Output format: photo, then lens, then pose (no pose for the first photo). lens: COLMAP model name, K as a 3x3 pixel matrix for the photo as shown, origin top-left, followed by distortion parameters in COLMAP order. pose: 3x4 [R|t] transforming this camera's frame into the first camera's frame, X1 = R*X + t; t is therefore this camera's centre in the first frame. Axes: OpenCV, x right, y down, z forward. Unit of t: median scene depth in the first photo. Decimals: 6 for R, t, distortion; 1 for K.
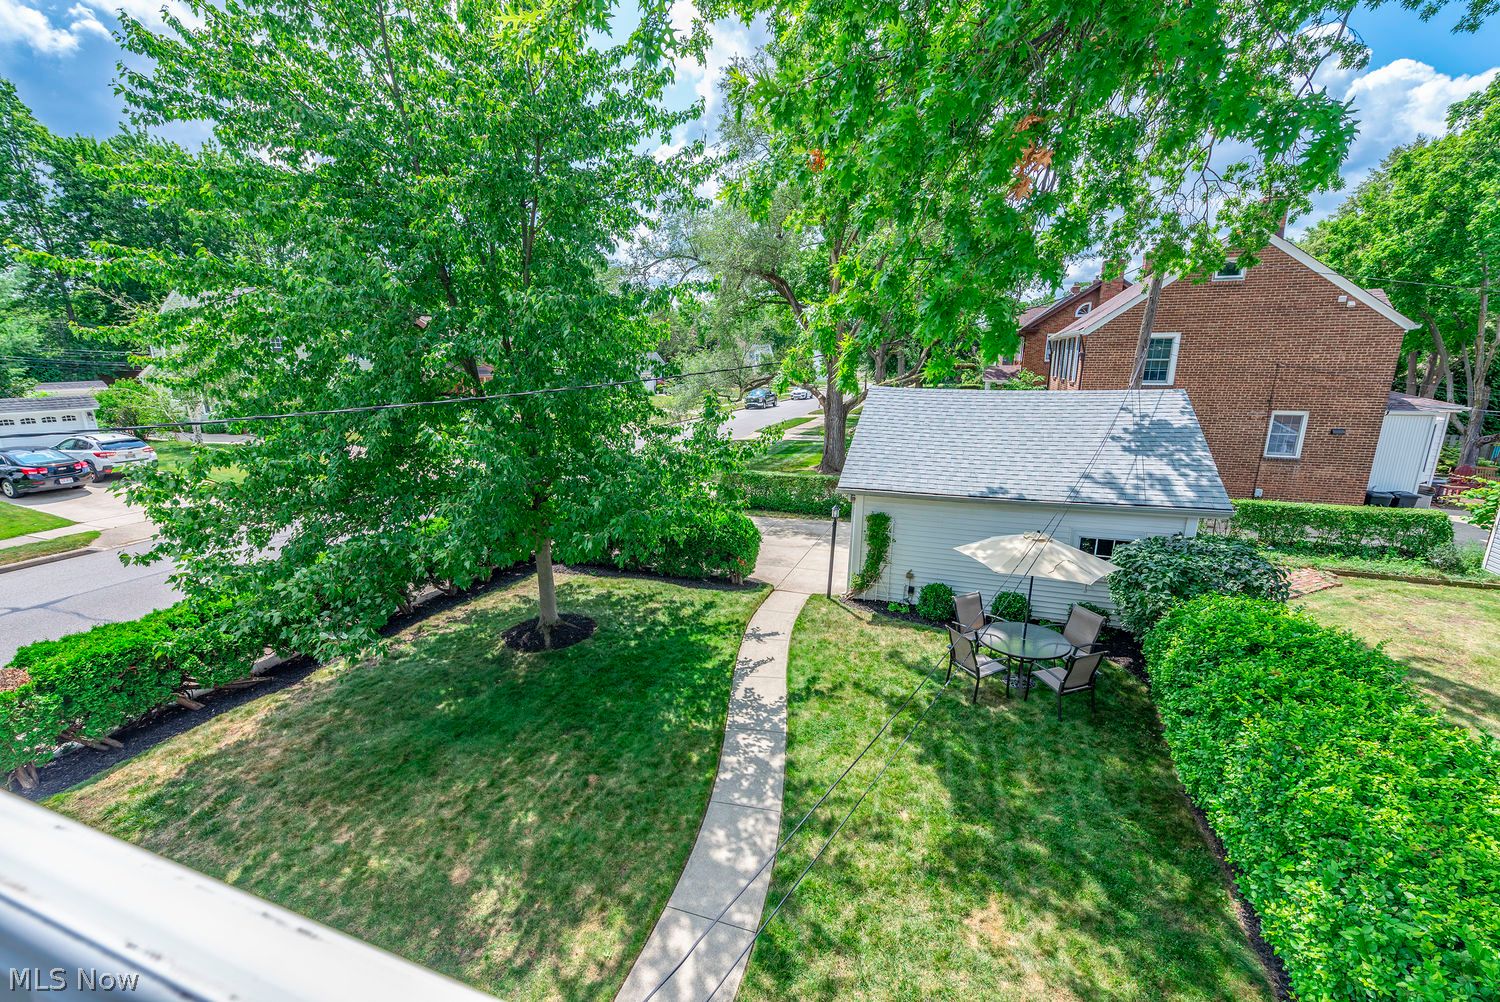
lens RADIAL K [[617.1, 0, 759.5], [0, 617.1, 508.6], [0, 0, 1]] dist [0.014489, -0.001686]
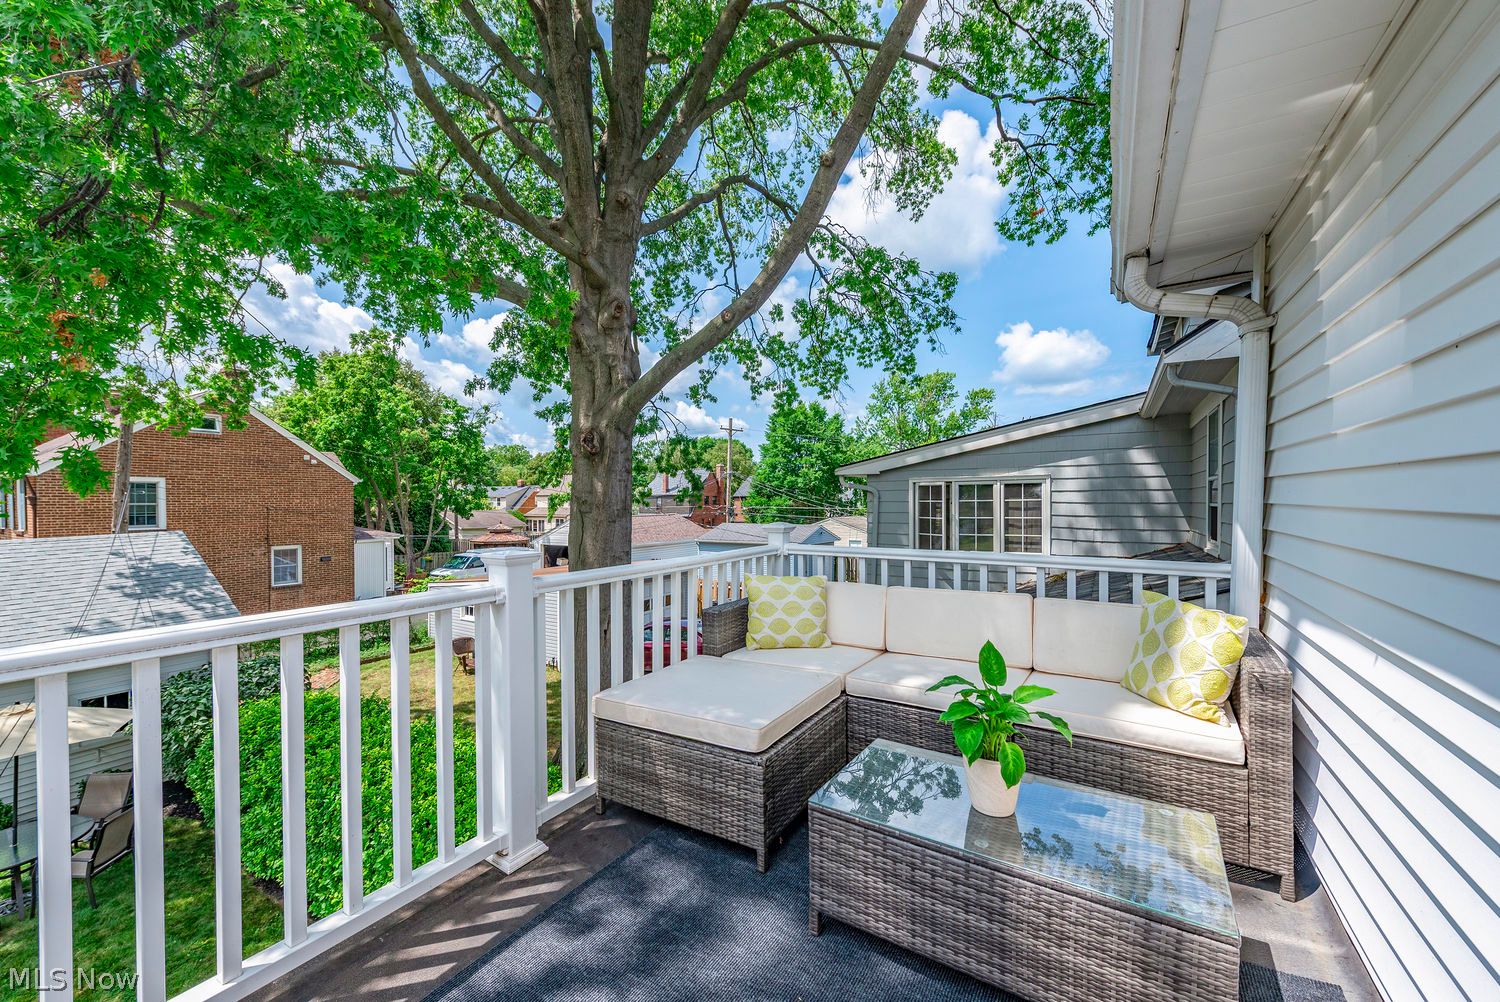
lens RADIAL K [[599.9, 0, 760.4], [0, 599.9, 502.1], [0, 0, 1]] dist [0.008628, -0.003020]
pose [[0.205590, -0.002601, 0.978635, -0.079720], [0.237911, 0.970130, -0.047401, 0.030443], [-0.949279, 0.242573, 0.200068, -0.099941]]
